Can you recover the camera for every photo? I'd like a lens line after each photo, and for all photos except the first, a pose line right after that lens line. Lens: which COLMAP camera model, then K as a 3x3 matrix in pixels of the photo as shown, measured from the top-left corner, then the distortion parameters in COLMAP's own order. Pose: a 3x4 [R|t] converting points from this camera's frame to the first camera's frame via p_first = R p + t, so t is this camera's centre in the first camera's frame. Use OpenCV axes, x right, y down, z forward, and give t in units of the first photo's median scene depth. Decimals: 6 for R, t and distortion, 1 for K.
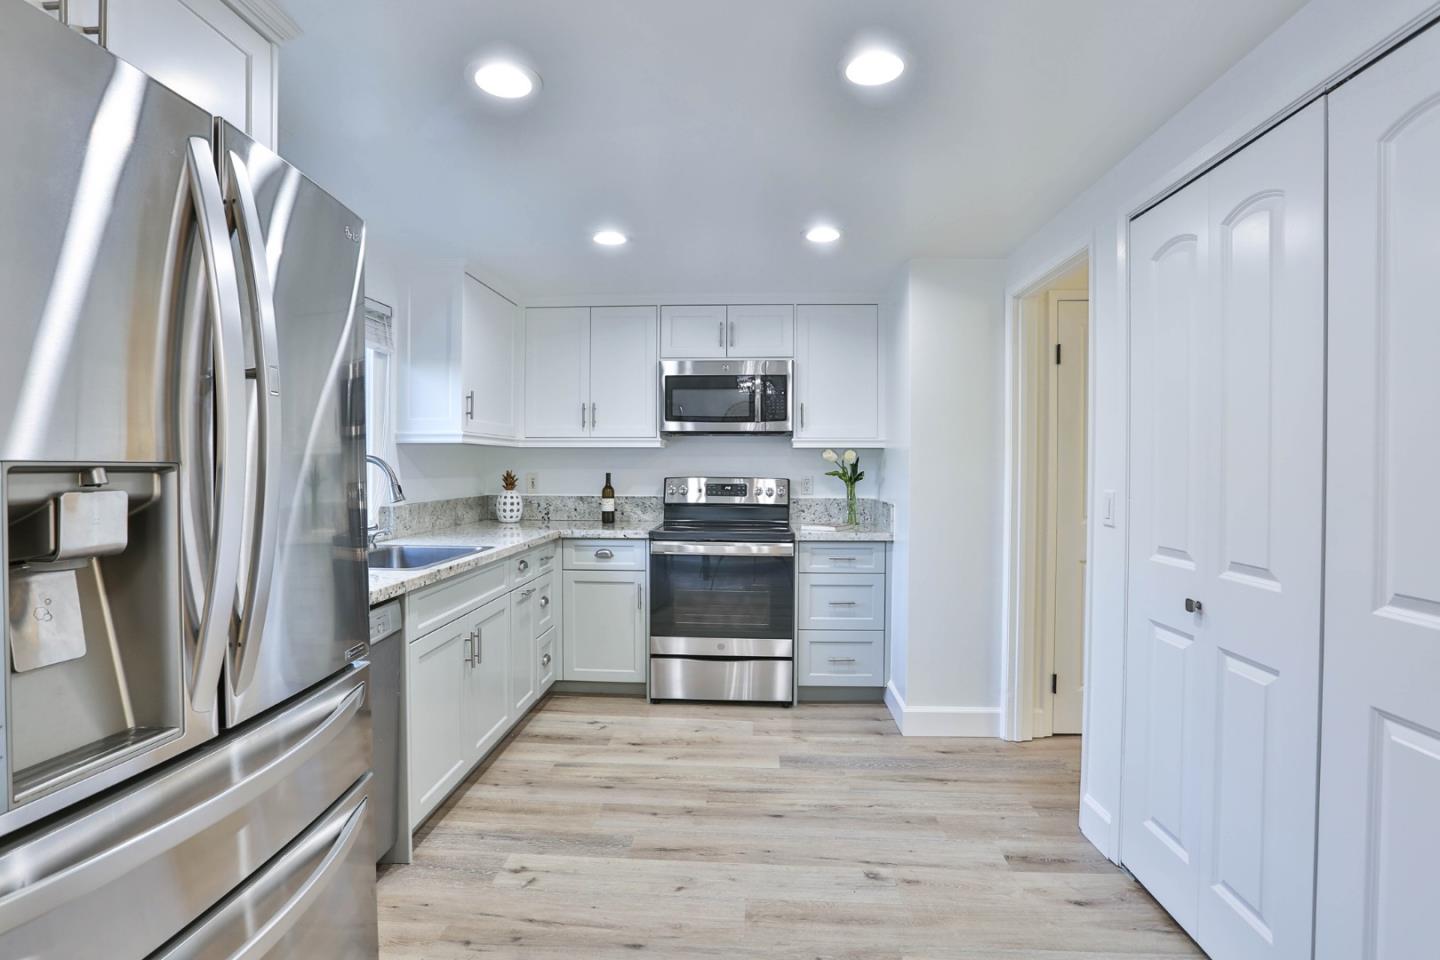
lens RADIAL K [[694.6, 0, 723.3], [0, 694.6, 471.6], [0, 0, 1]] dist [-0.068238, 0.029982]
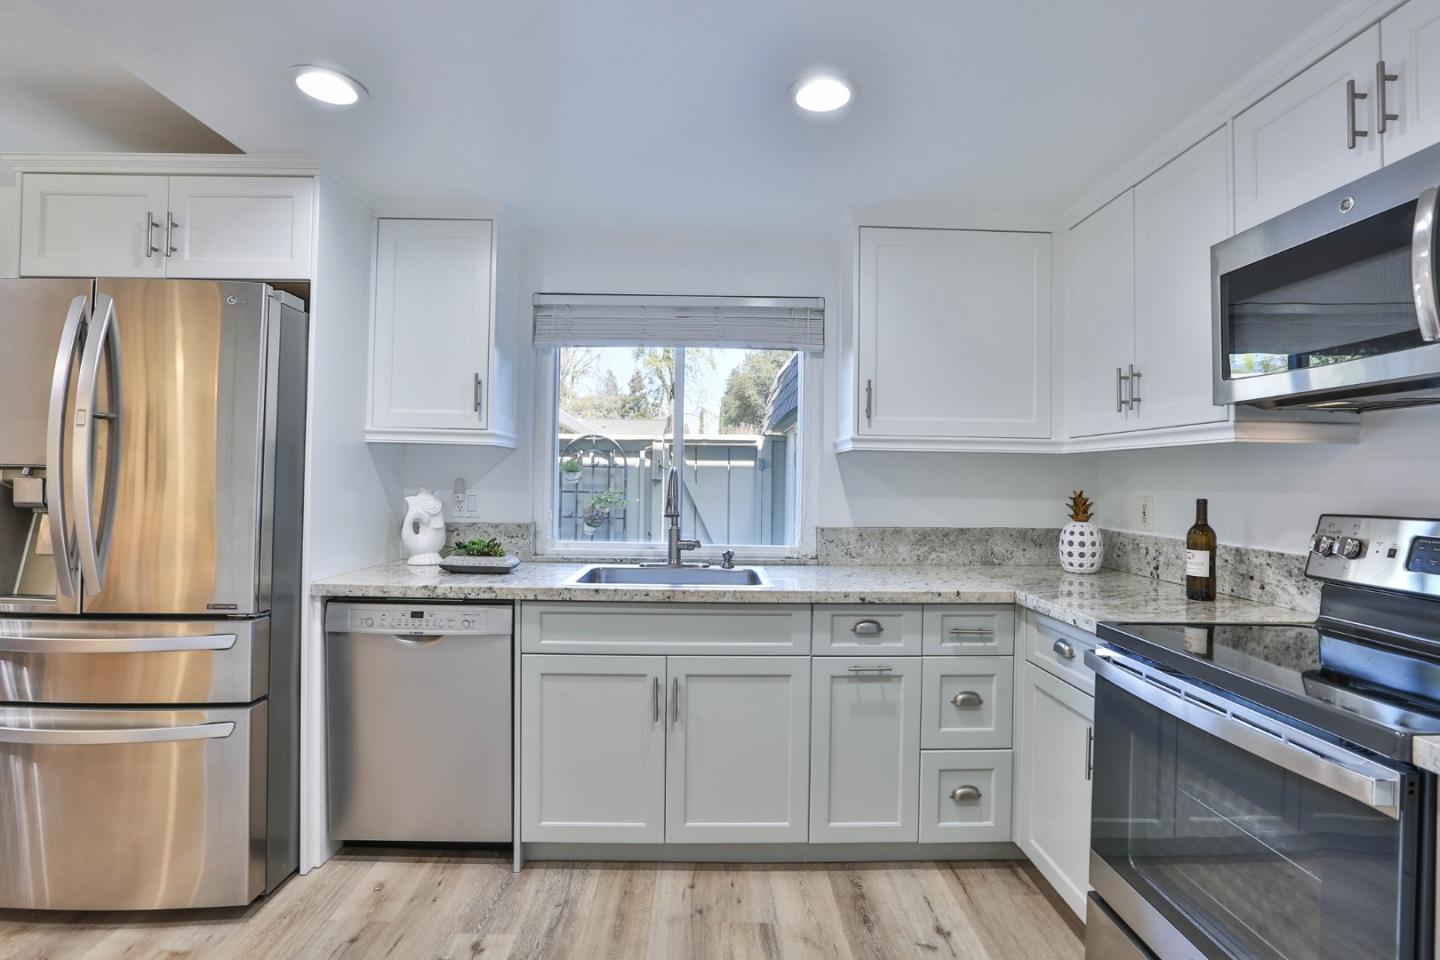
lens RADIAL K [[694.6, 0, 723.3], [0, 694.6, 471.6], [0, 0, 1]] dist [-0.068238, 0.029982]
pose [[0.079706, -0.013792, -0.996723, 0.373782], [-0.023404, 0.999603, -0.015703, -0.002475], [0.996544, 0.024579, 0.079351, 0.800096]]
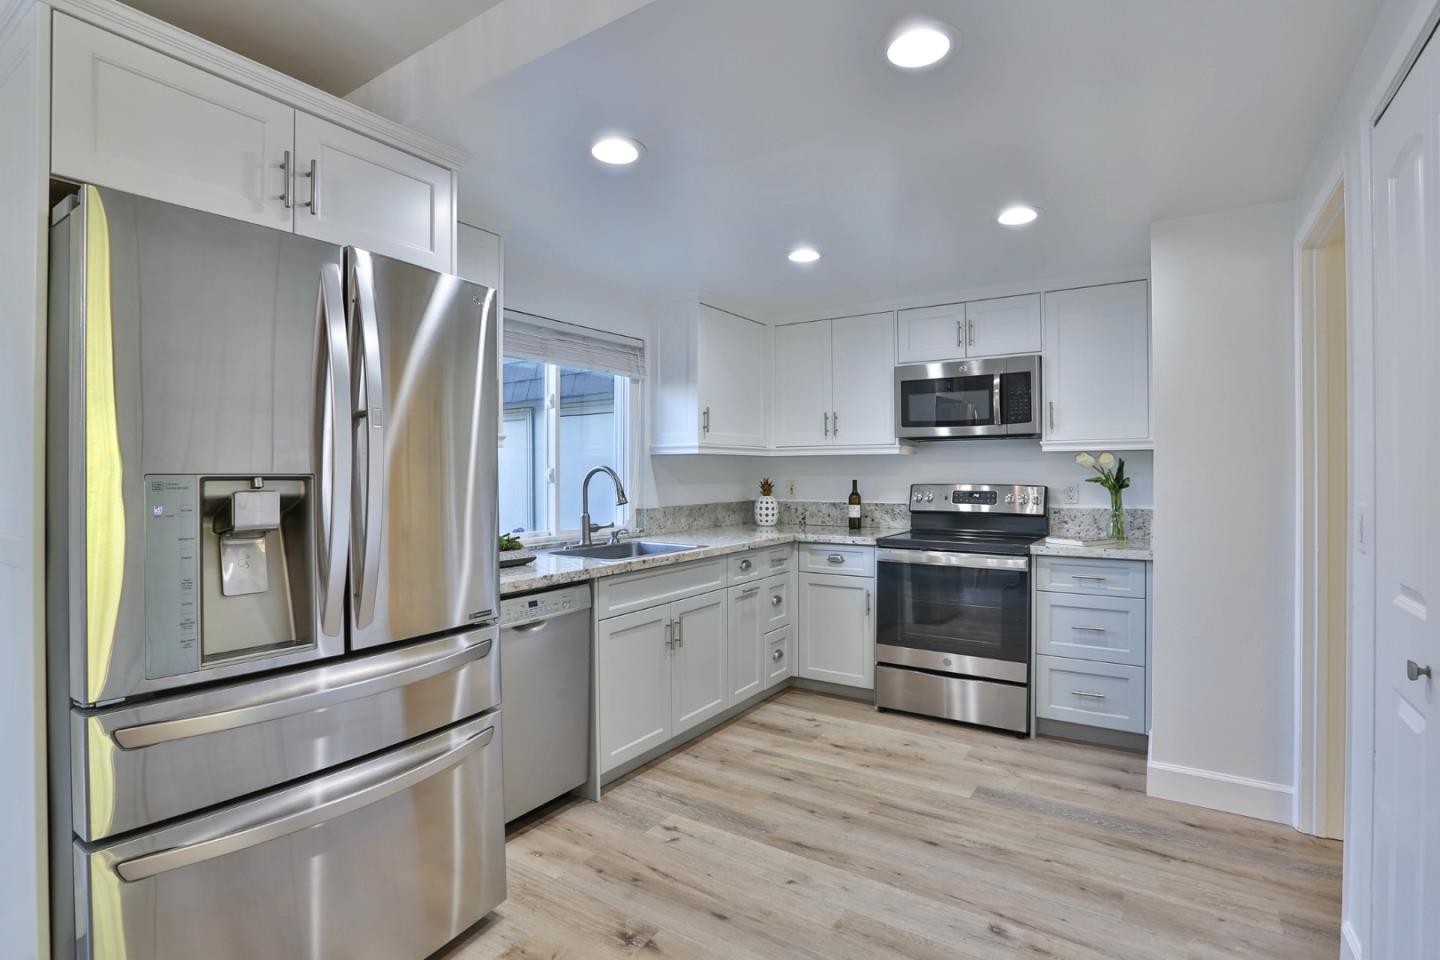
lens RADIAL K [[694.6, 0, 723.3], [0, 694.6, 471.6], [0, 0, 1]] dist [-0.068238, 0.029982]
pose [[0.862887, -0.007852, -0.505335, 0.234903], [0.002730, 0.999937, -0.010875, 0.000369], [0.505389, 0.008004, 0.862855, 0.032065]]
